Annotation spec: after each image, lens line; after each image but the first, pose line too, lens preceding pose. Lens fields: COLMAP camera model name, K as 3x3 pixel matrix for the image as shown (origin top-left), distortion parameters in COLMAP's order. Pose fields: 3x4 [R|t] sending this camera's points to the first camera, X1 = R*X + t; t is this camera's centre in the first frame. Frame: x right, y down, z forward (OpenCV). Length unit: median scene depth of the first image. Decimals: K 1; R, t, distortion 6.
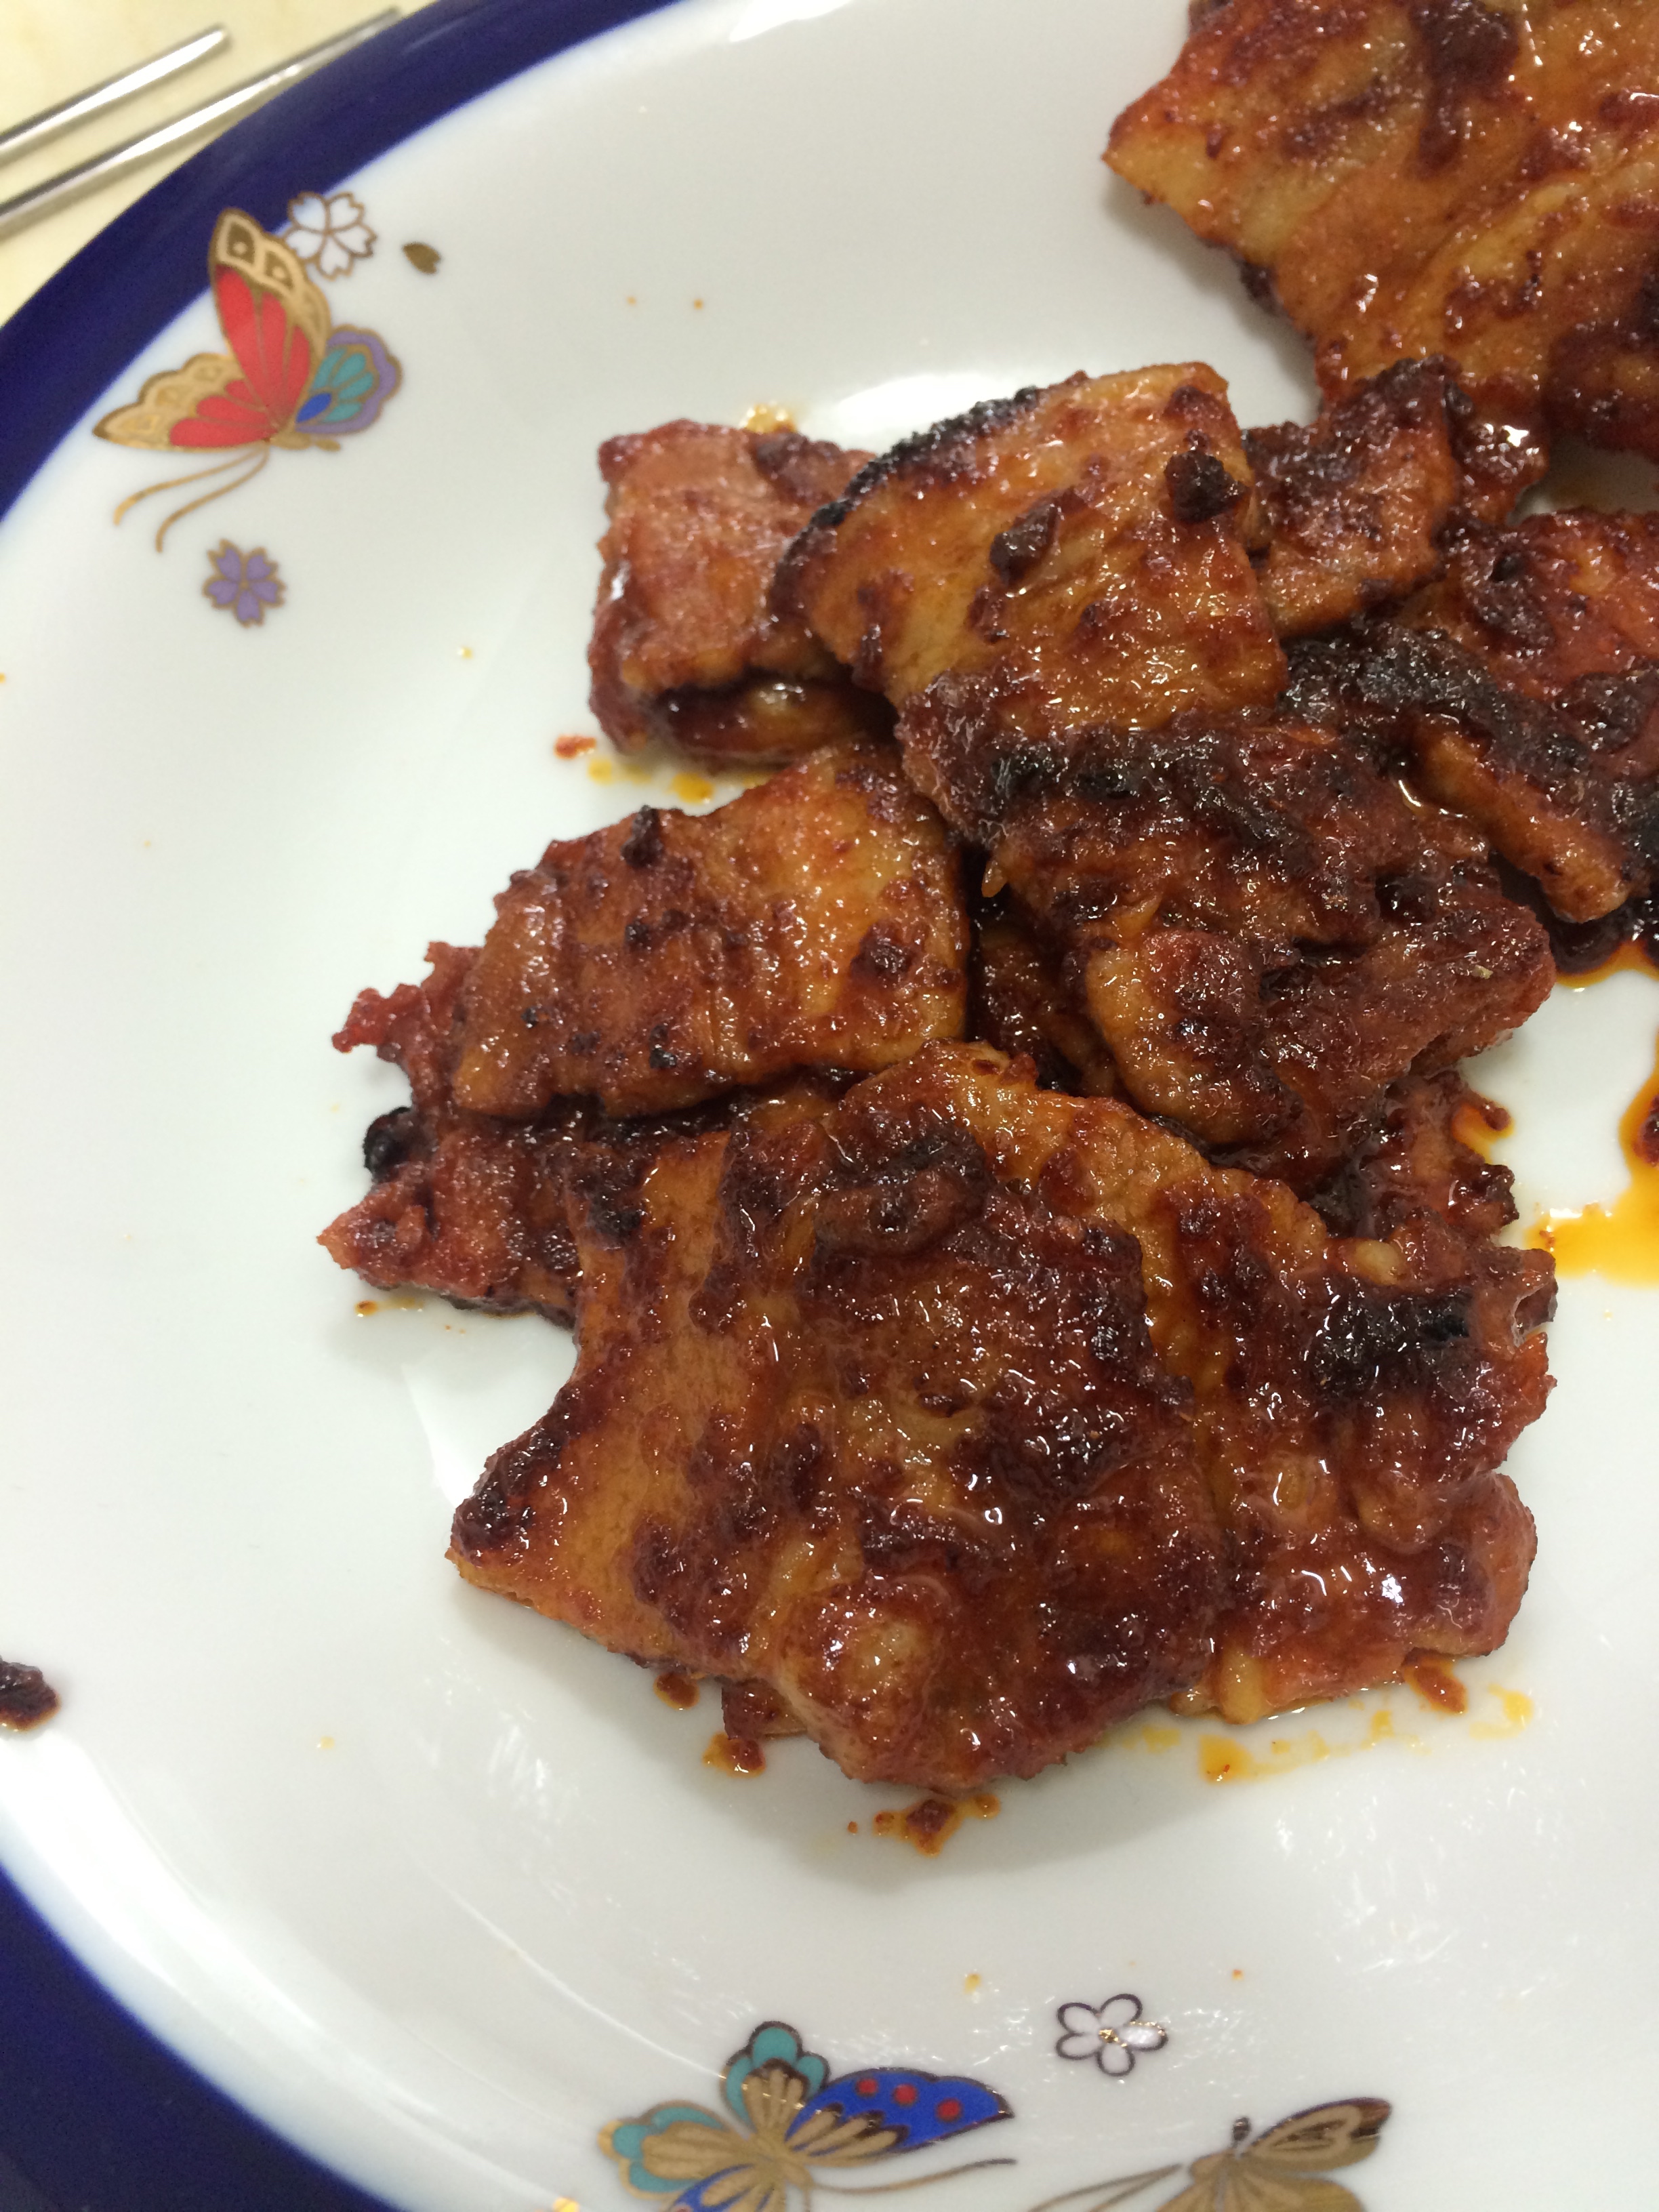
lens RADIAL K [[1933.6, 0, 835.5], [0, 1933.6, 1098.6], [0, 0, 1]] dist [0.091062, -0.155090]
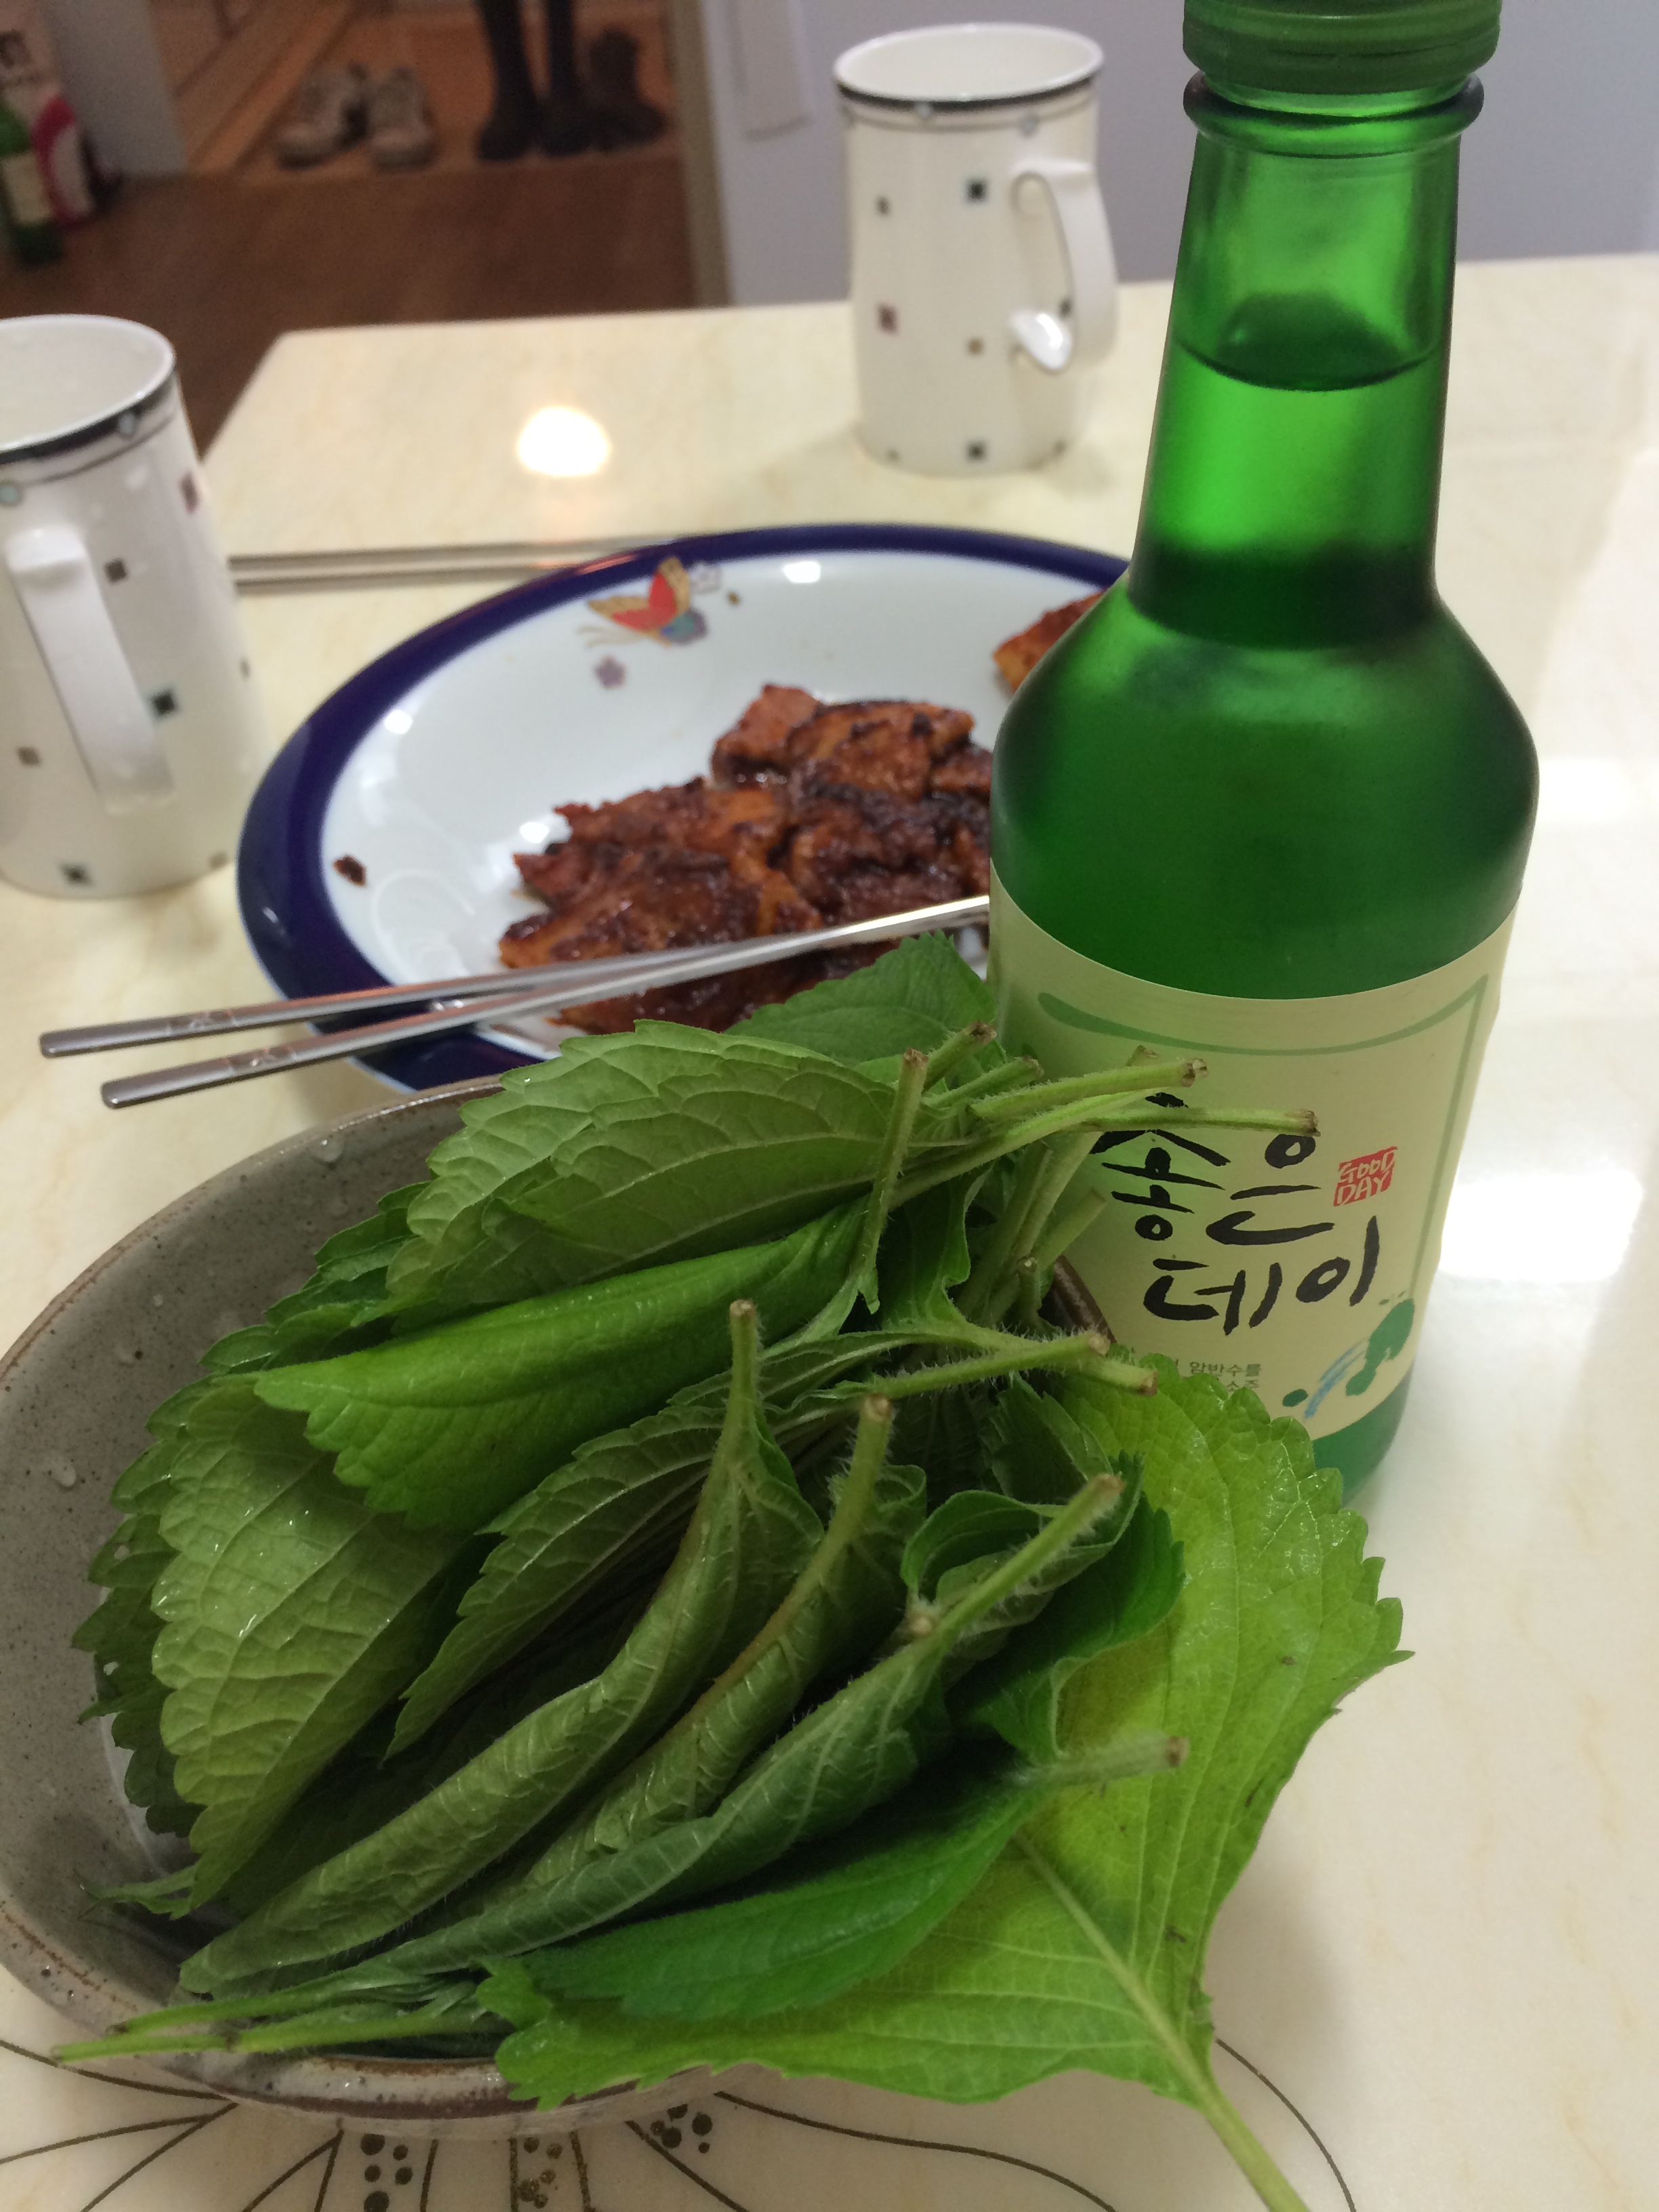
lens RADIAL K [[1933.6, 0, 835.5], [0, 1933.6, 1098.6], [0, 0, 1]] dist [0.091062, -0.155090]
pose [[0.897662, 0.370920, -0.237953, 0.813555], [-0.427755, 0.863222, -0.268092, 0.813440], [0.105966, 0.342441, 0.933545, -1.205651]]
